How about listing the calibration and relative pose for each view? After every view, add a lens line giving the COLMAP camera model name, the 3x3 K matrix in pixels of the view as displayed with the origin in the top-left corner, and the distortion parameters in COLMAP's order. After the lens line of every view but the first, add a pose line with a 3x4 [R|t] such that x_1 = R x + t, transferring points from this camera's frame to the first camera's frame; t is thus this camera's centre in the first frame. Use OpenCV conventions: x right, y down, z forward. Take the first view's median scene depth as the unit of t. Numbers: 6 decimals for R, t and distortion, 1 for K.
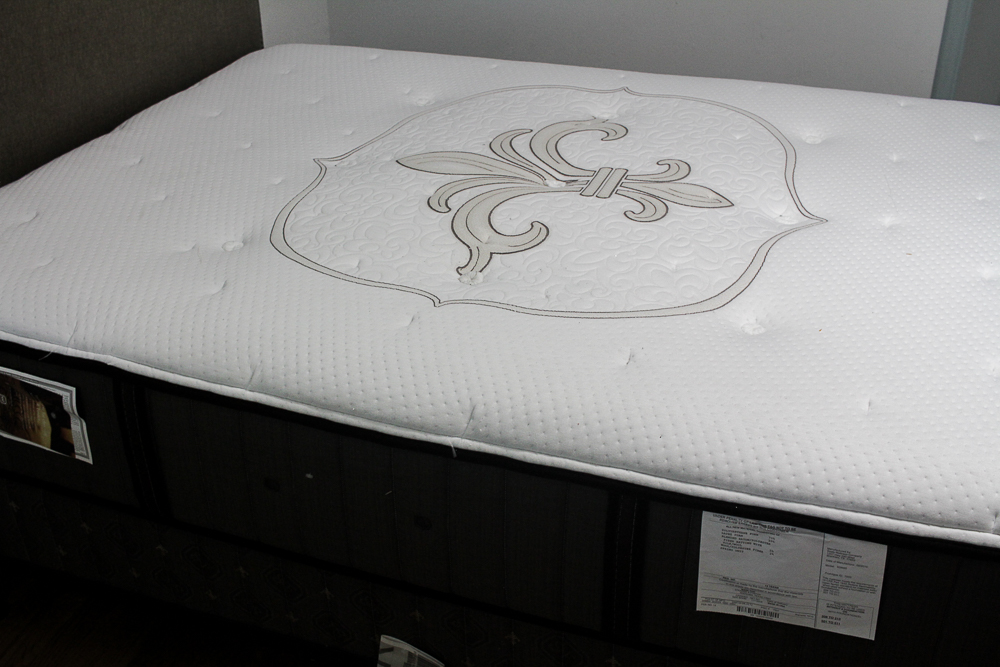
lens RADIAL K [[1120.2, 0, 499.7], [0, 1120.2, 334.2], [0, 0, 1]] dist [-0.098075, 0.000000]
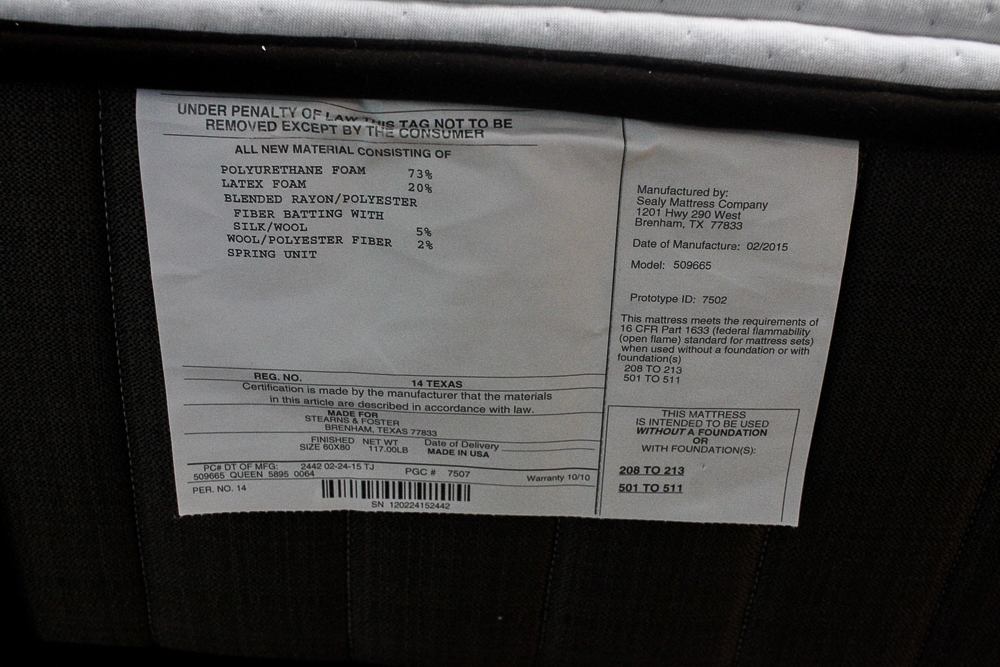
lens RADIAL K [[1120.2, 0, 500.1], [0, 1120.2, 332.1], [0, 0, 1]] dist [-0.098075, 0.000000]
pose [[0.941415, -0.093499, 0.324029, 0.170989], [0.083223, 0.995494, 0.045459, 0.201699], [-0.326819, -0.015830, 0.944954, 0.728913]]
